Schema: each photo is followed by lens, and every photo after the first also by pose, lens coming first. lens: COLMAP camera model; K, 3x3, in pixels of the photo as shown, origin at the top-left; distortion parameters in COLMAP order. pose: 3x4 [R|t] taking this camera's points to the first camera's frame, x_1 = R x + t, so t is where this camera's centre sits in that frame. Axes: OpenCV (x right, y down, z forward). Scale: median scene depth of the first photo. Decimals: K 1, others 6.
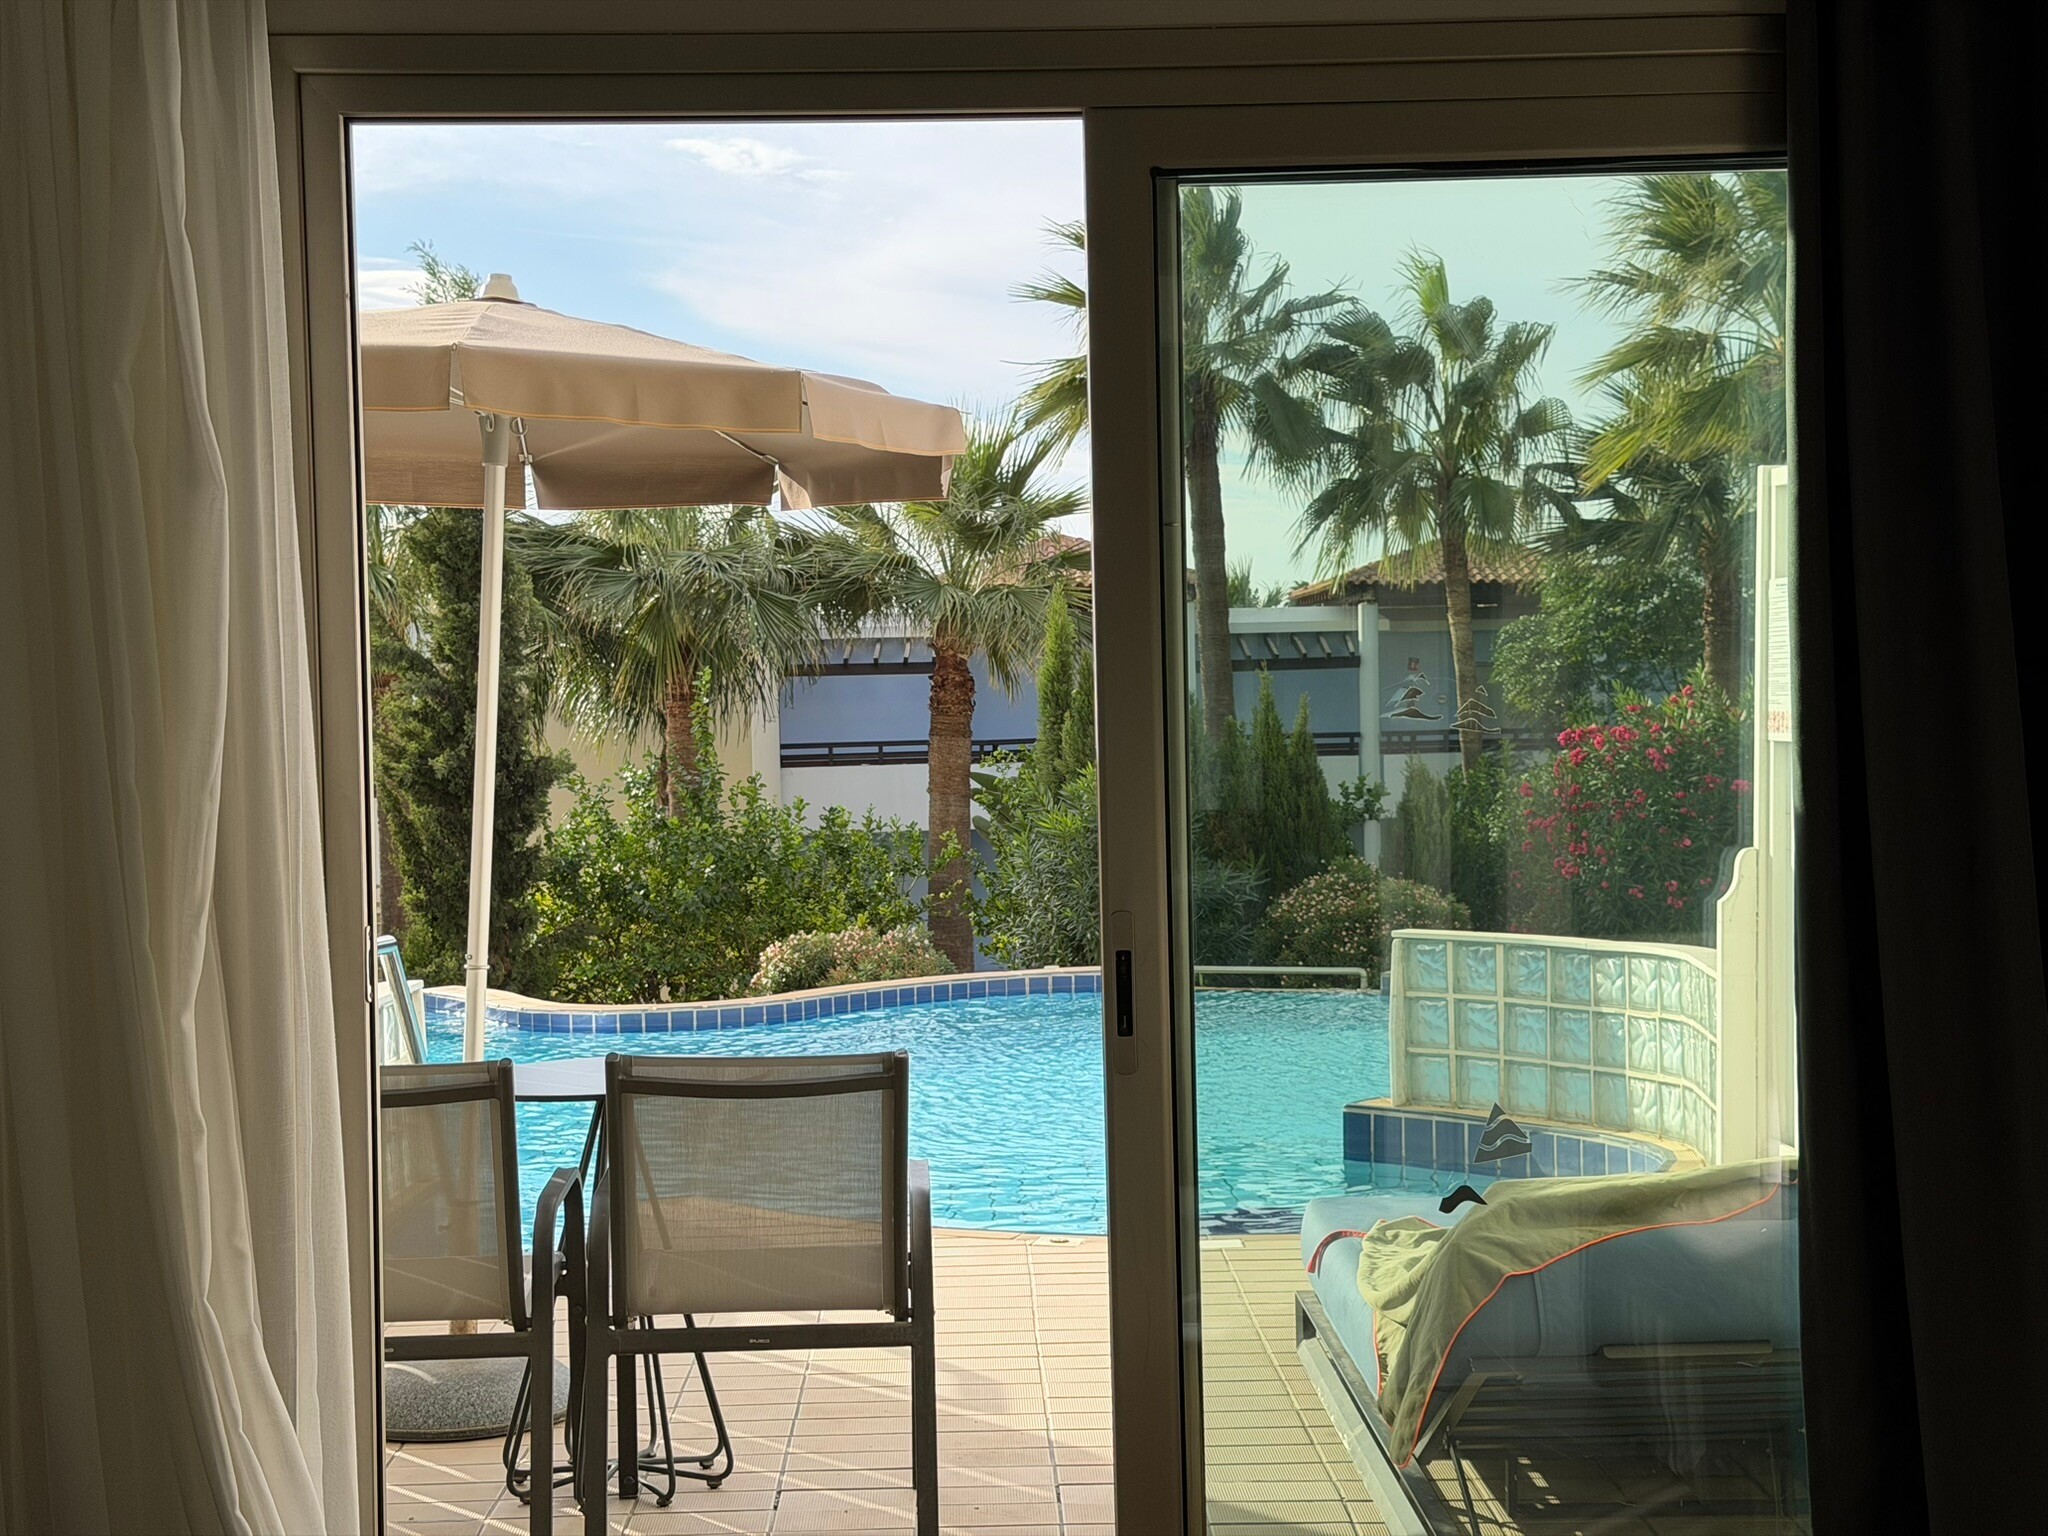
lens RADIAL K [[2926.5, 0, 1016.6], [0, 2926.5, 761.8], [0, 0, 1]] dist [0.091865, -0.027349]
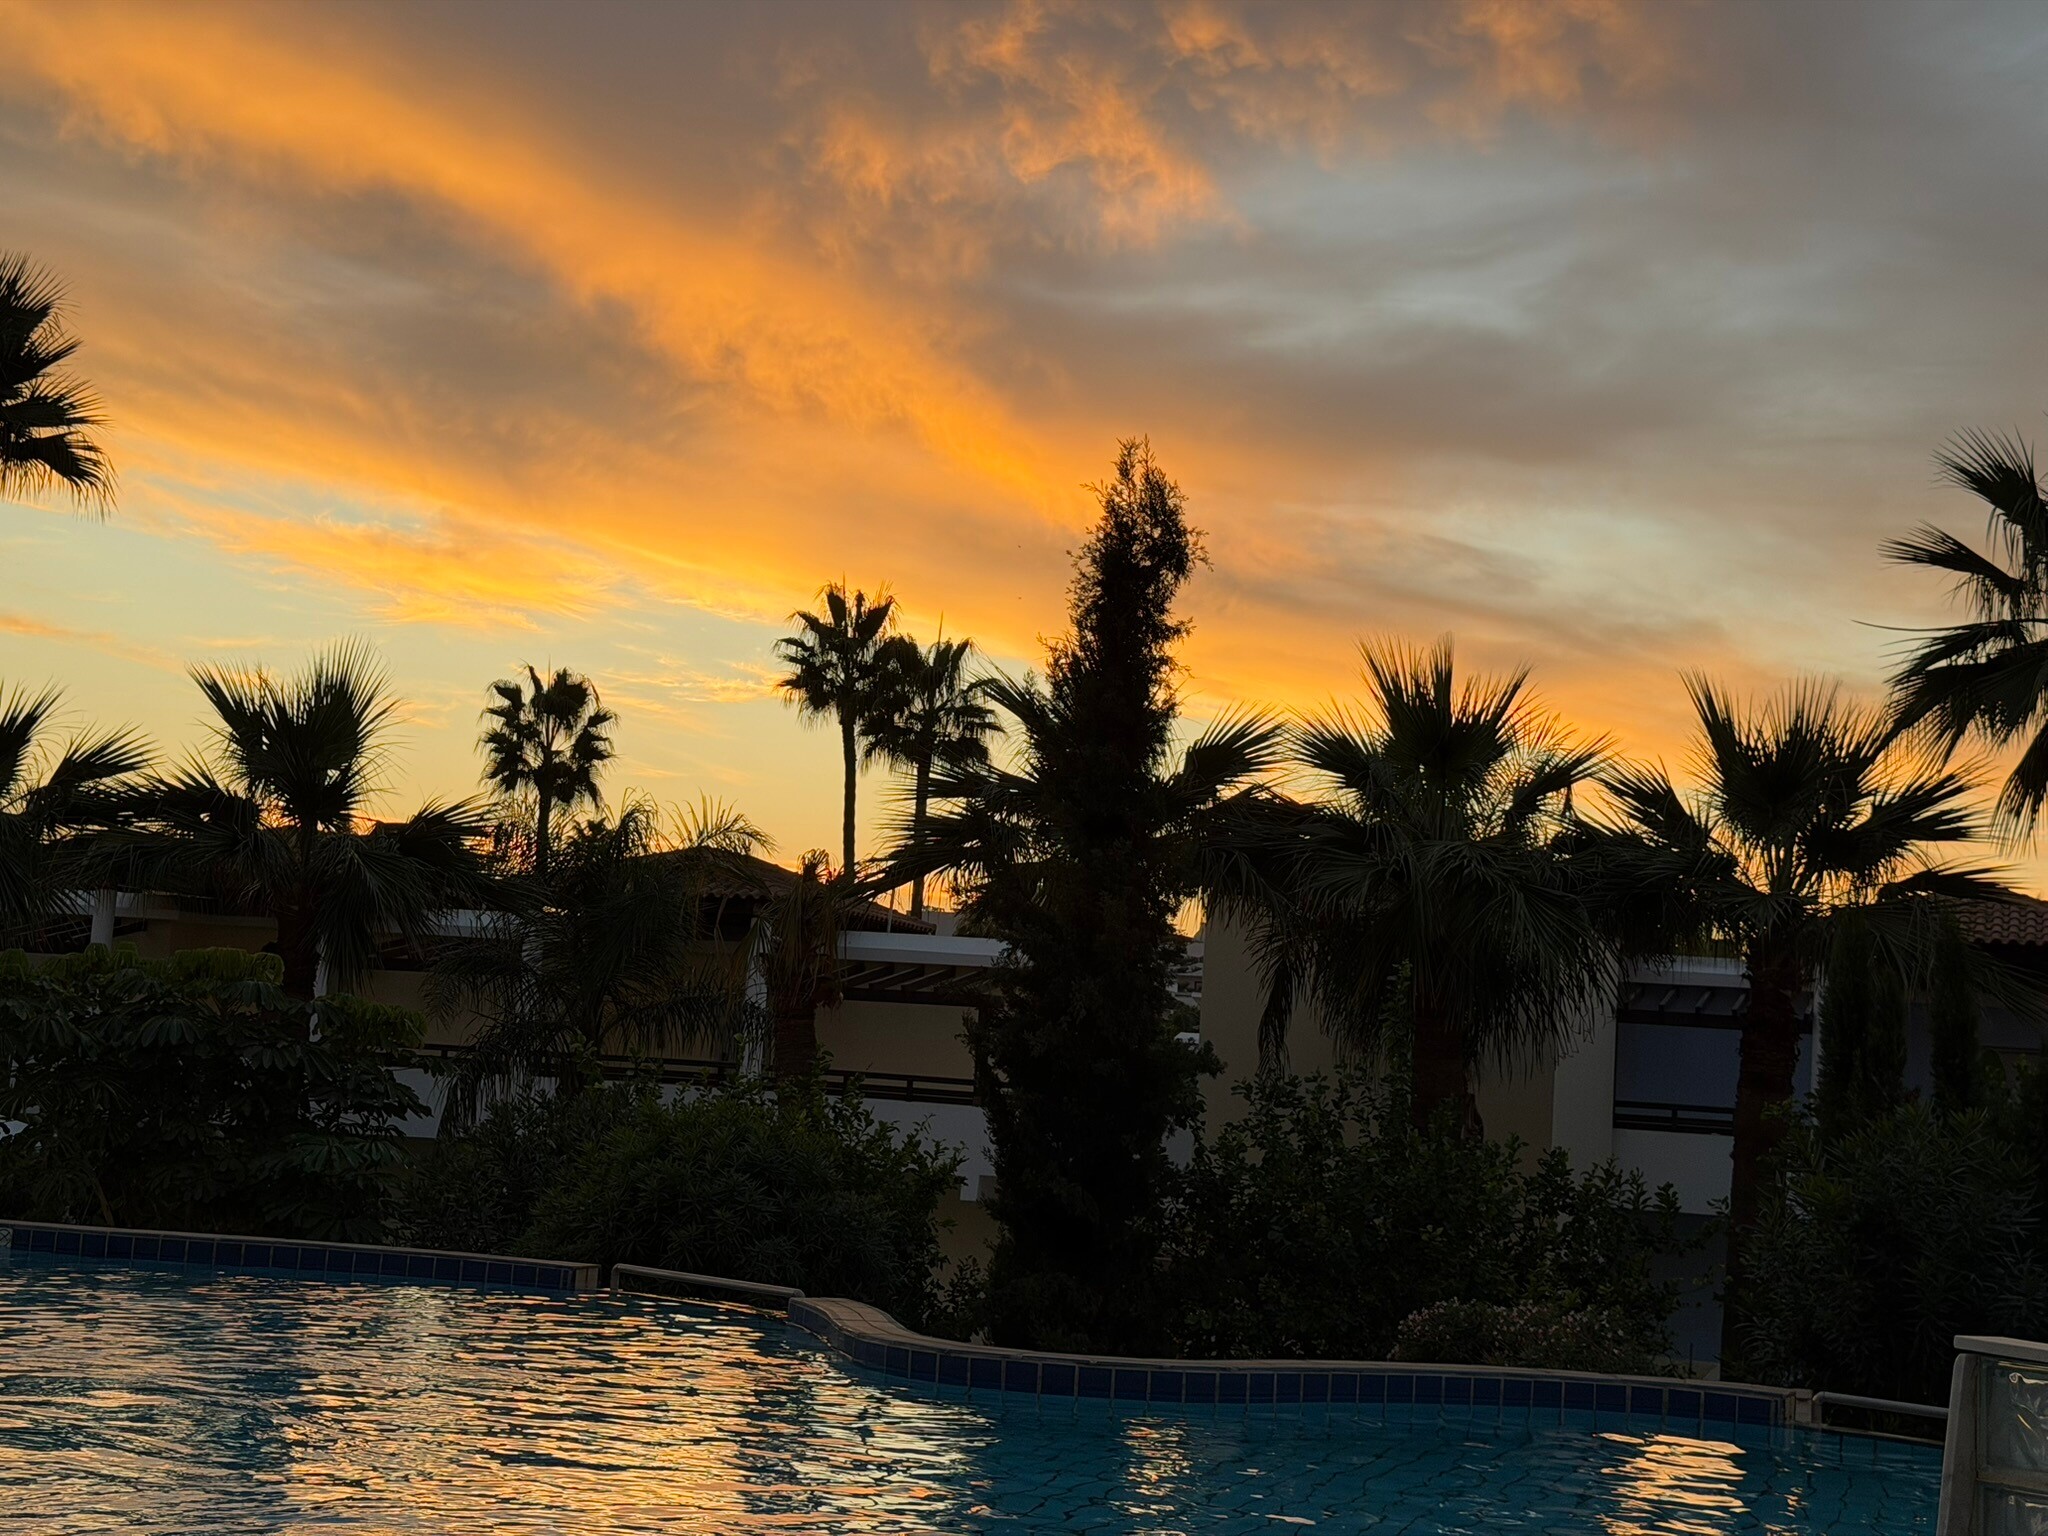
lens RADIAL K [[2858.3, 0, 1018.4], [0, 2858.3, 760.0], [0, 0, 1]] dist [0.103426, -0.049693]
pose [[0.939736, 0.047369, -0.338603, 0.060792], [-0.091586, 0.989039, -0.115821, 0.014848], [0.329405, 0.139852, 0.933774, 0.218753]]
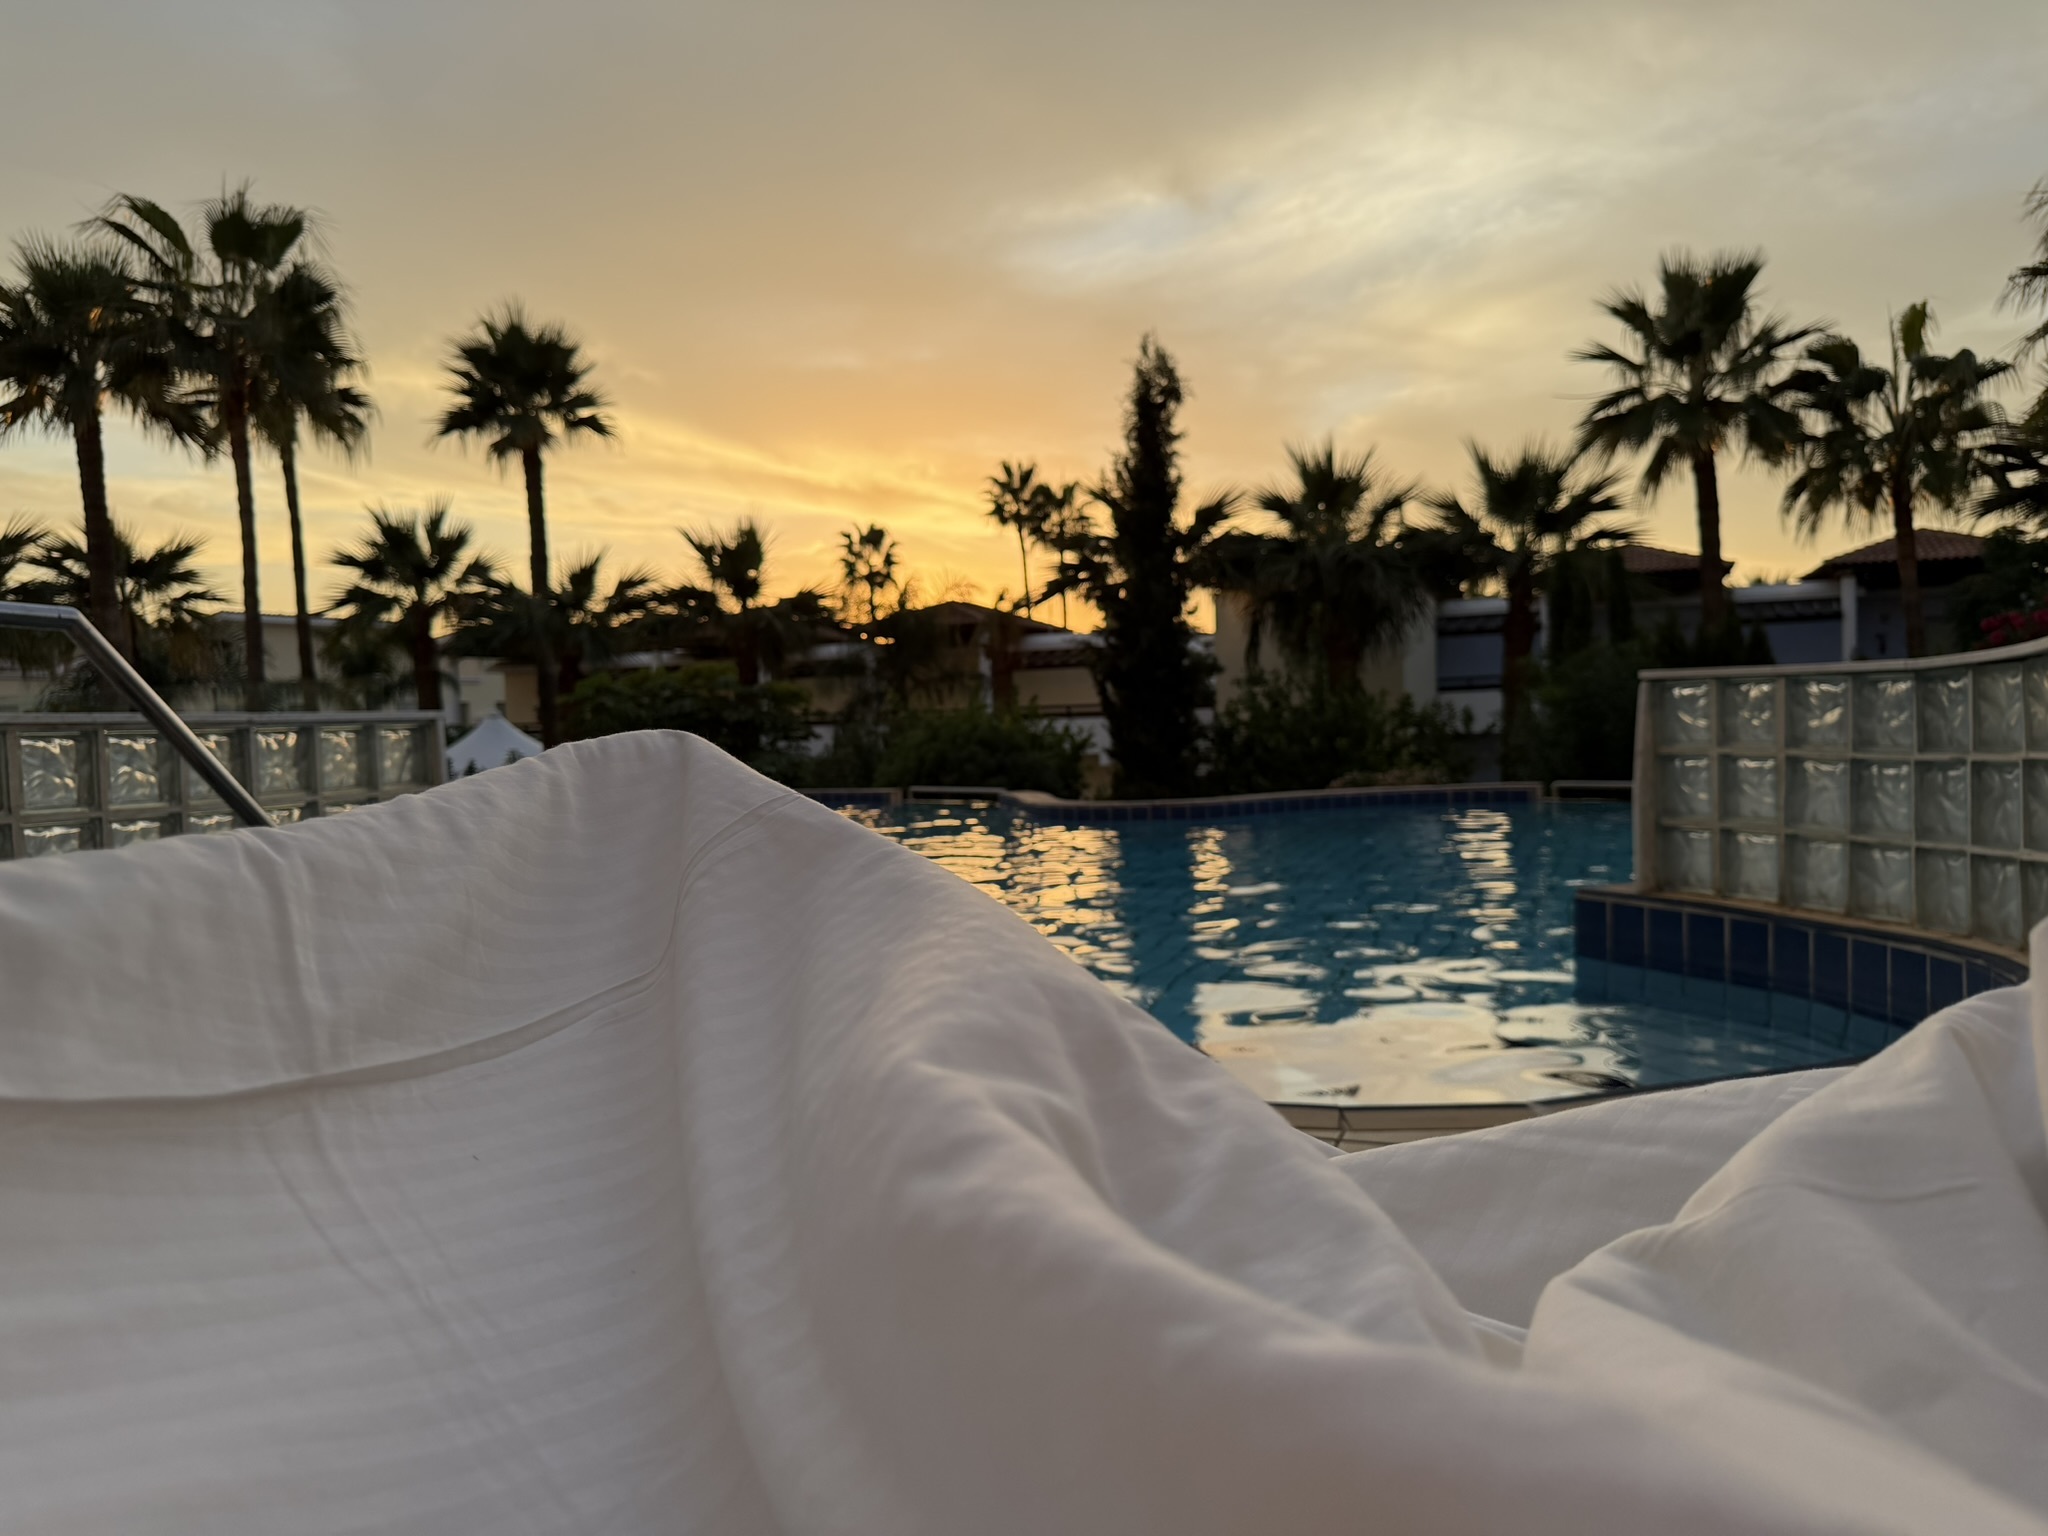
lens RADIAL K [[1453.8, 0, 1022.1], [0, 1453.8, 777.4], [0, 0, 1]] dist [0.056100, -0.085630]
pose [[0.916216, 0.008255, -0.400600, 0.058153], [0.006460, 0.999353, 0.035368, 0.030785], [0.400633, -0.034993, 0.915570, 0.247892]]
